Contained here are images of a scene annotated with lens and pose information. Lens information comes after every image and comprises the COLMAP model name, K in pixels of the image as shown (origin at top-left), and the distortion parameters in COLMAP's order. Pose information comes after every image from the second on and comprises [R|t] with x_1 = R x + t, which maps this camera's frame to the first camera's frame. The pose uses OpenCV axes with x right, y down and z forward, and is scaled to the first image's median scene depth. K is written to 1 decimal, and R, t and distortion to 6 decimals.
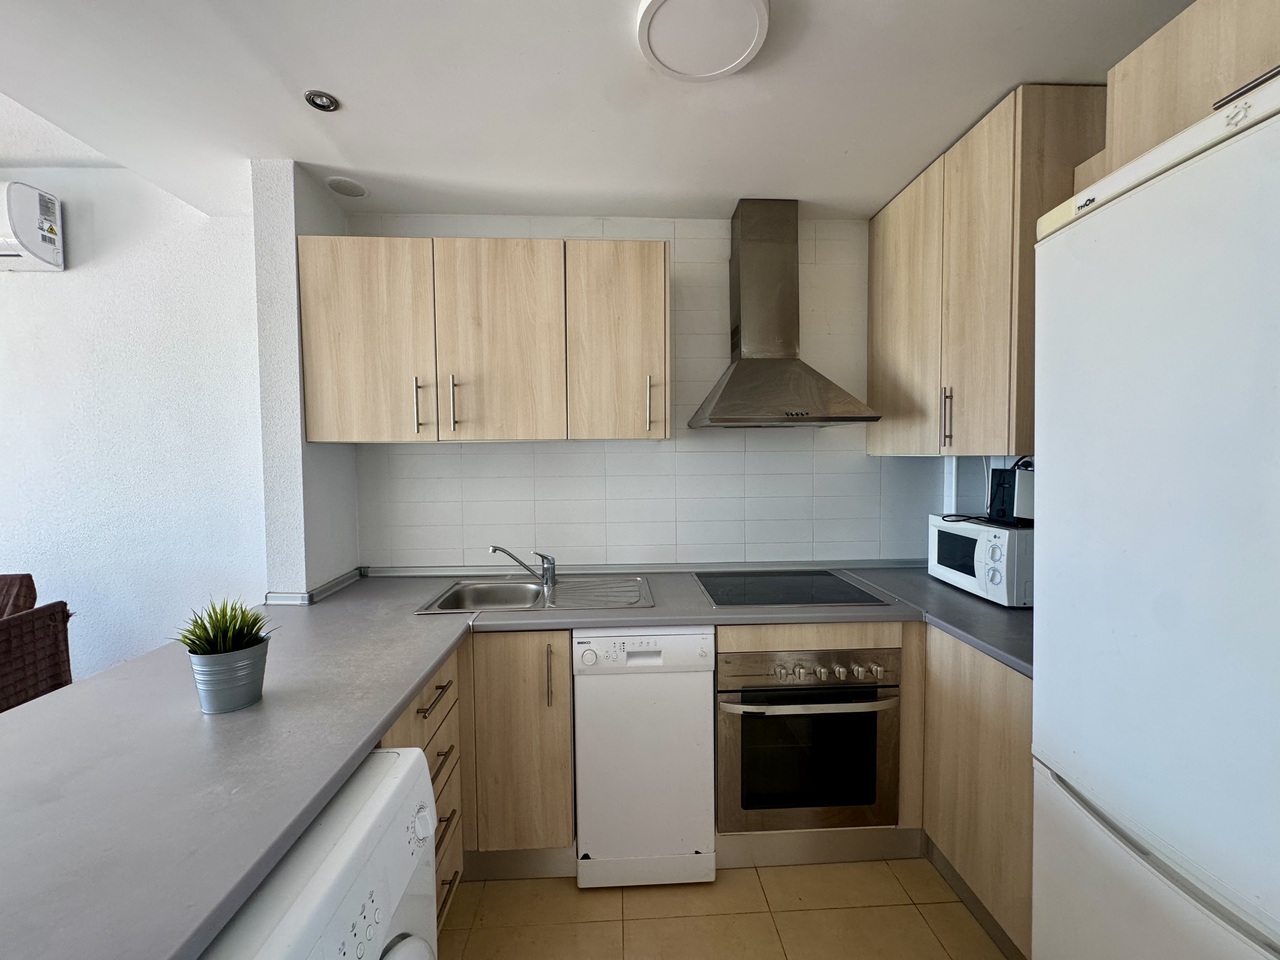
lens RADIAL K [[511.6, 0, 644.8], [0, 511.6, 478.2], [0, 0, 1]] dist [-0.002469, -0.000522]
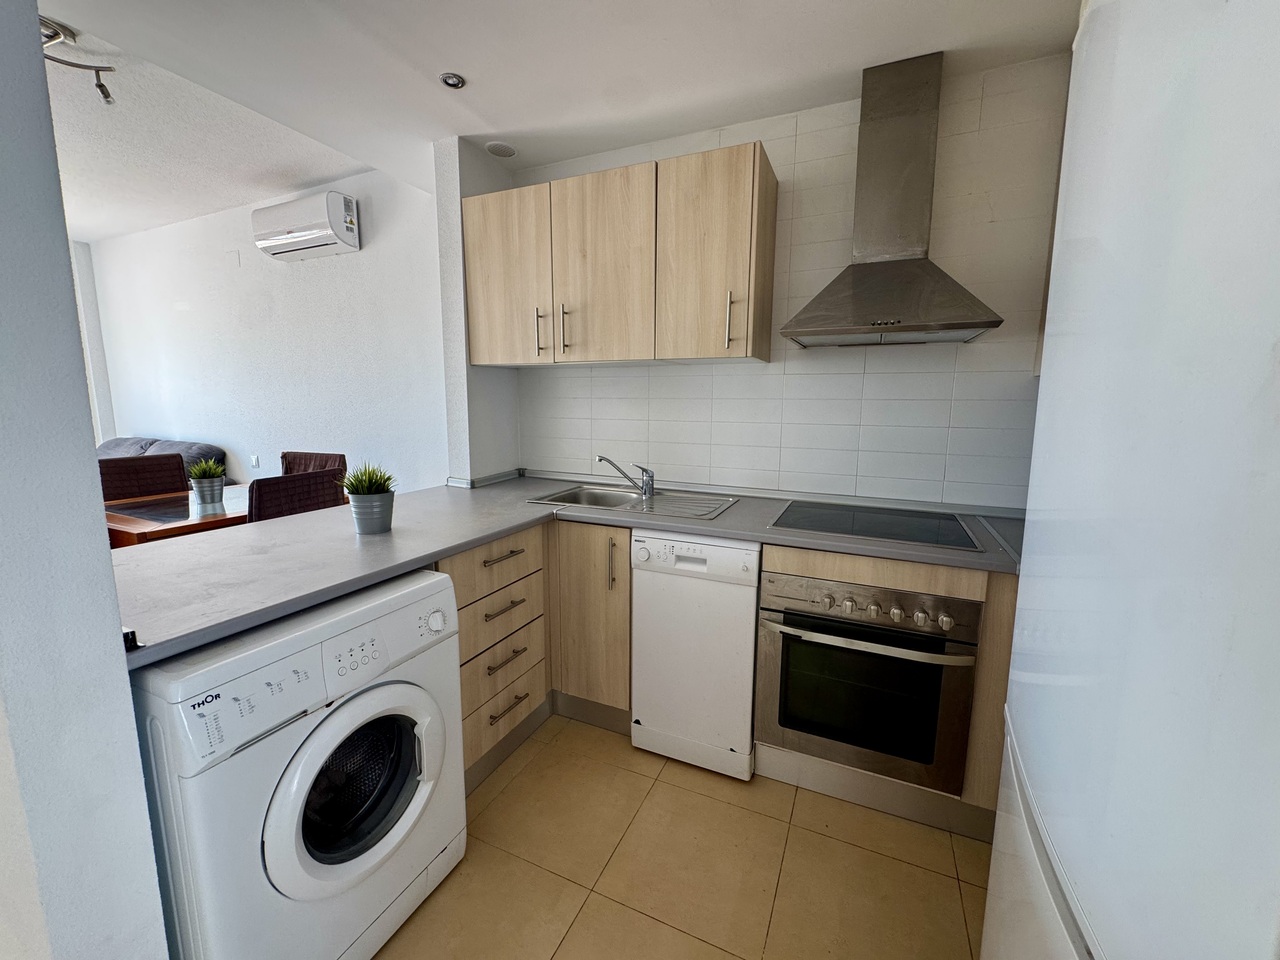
lens RADIAL K [[515.3, 0, 640.0], [0, 515.3, 480.0], [0, 0, 1]] dist [-0.001667, -0.000039]
pose [[0.887616, 0.085070, -0.452659, 0.343795], [-0.035487, 0.992505, 0.116940, 0.051459], [0.459215, -0.087734, 0.883982, 0.012146]]
